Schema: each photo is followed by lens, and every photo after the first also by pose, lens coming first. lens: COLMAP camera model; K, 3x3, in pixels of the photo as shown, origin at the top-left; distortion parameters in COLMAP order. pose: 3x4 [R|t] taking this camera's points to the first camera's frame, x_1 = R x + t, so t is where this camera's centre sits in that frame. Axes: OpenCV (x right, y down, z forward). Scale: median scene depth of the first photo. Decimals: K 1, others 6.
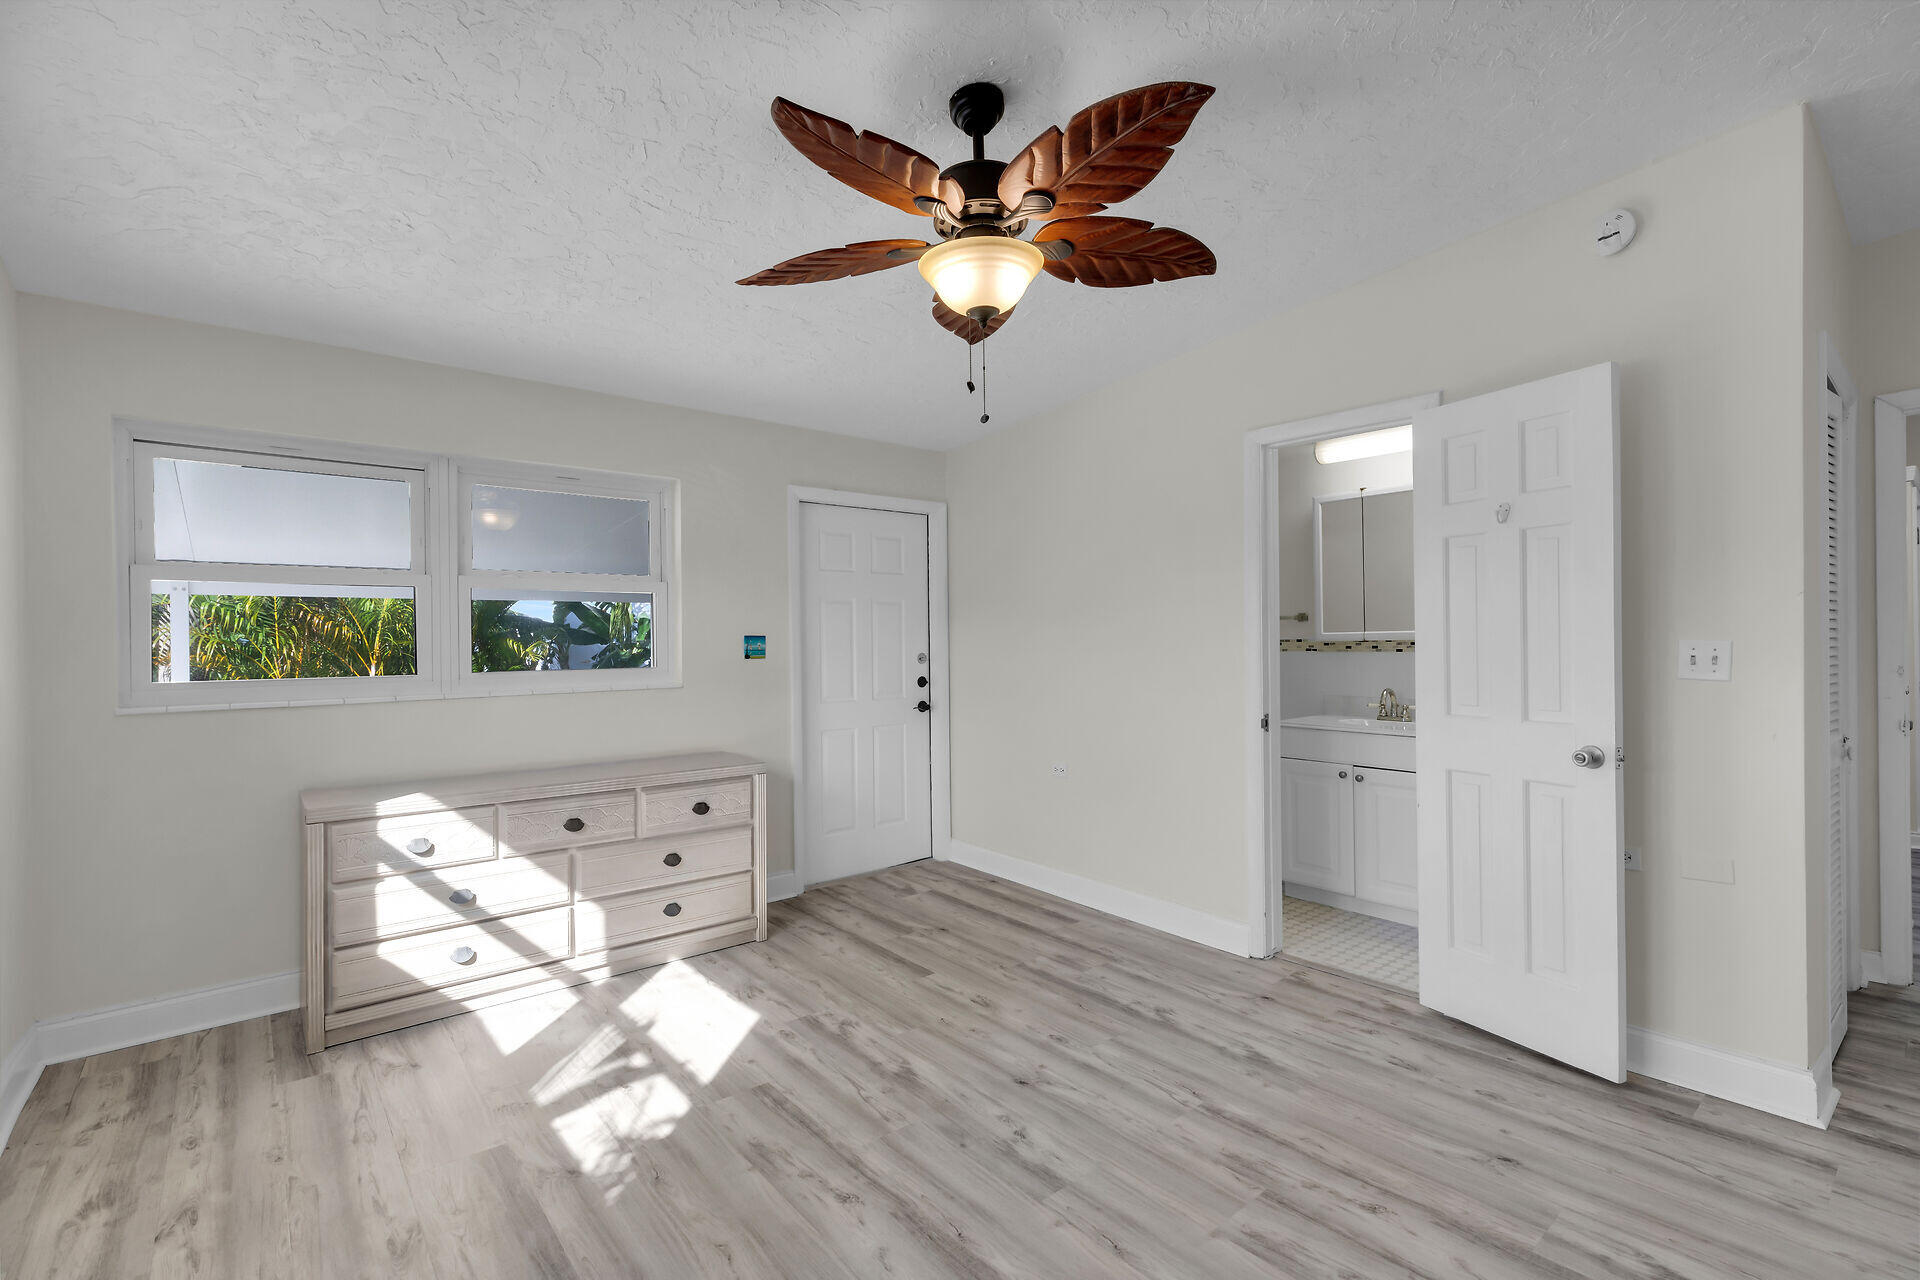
lens RADIAL K [[863.5, 0, 957.9], [0, 863.5, 637.7], [0, 0, 1]] dist [0.009078, -0.001260]
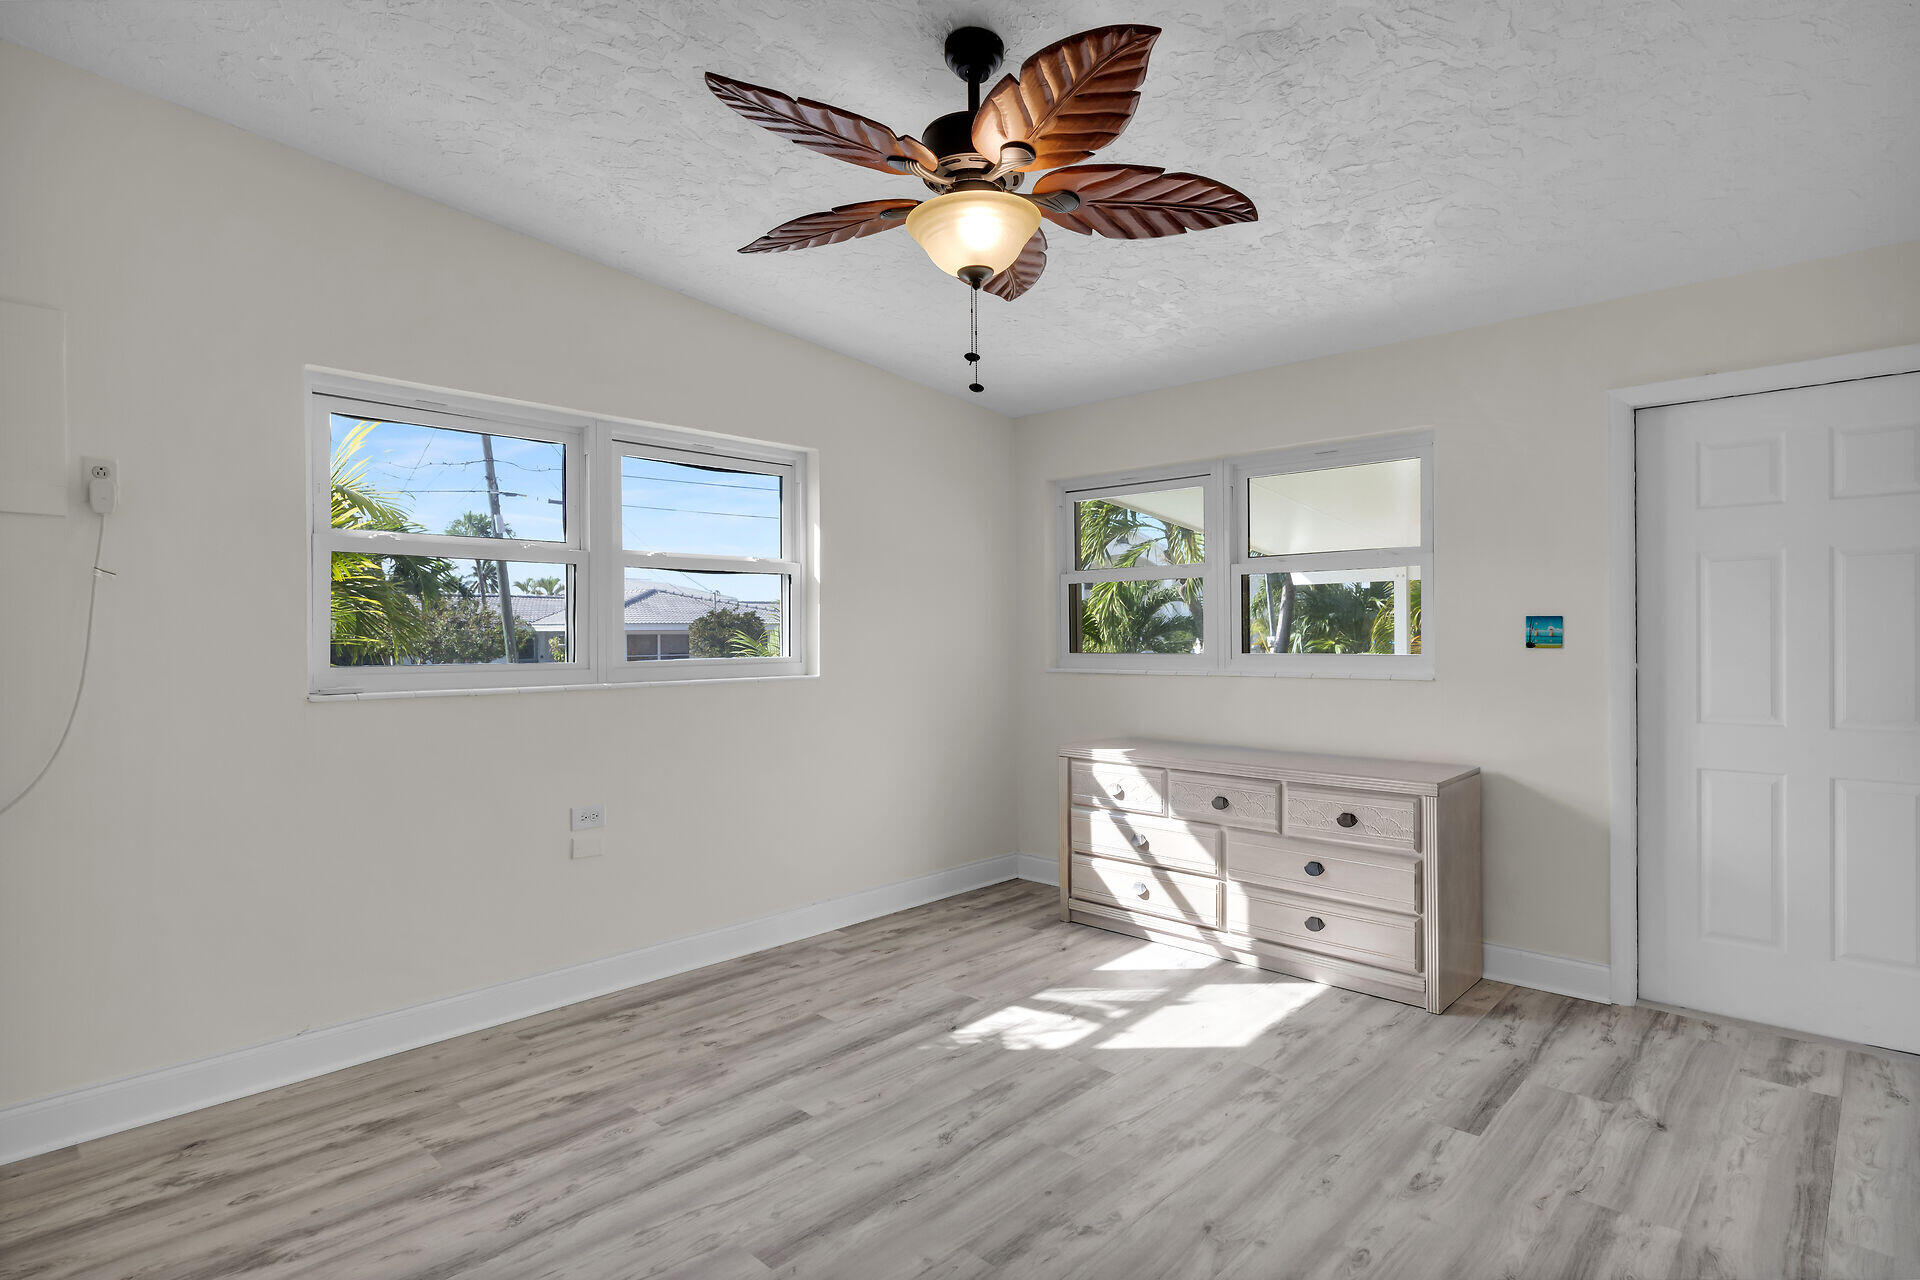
lens RADIAL K [[1008.1, 0, 955.8], [0, 1008.1, 639.0], [0, 0, 1]] dist [-0.004066, 0.001534]
pose [[0.108791, 0.015013, -0.993951, 0.739967], [0.008192, 0.999838, 0.015999, -0.000831], [0.994031, -0.009883, 0.108651, 0.580127]]
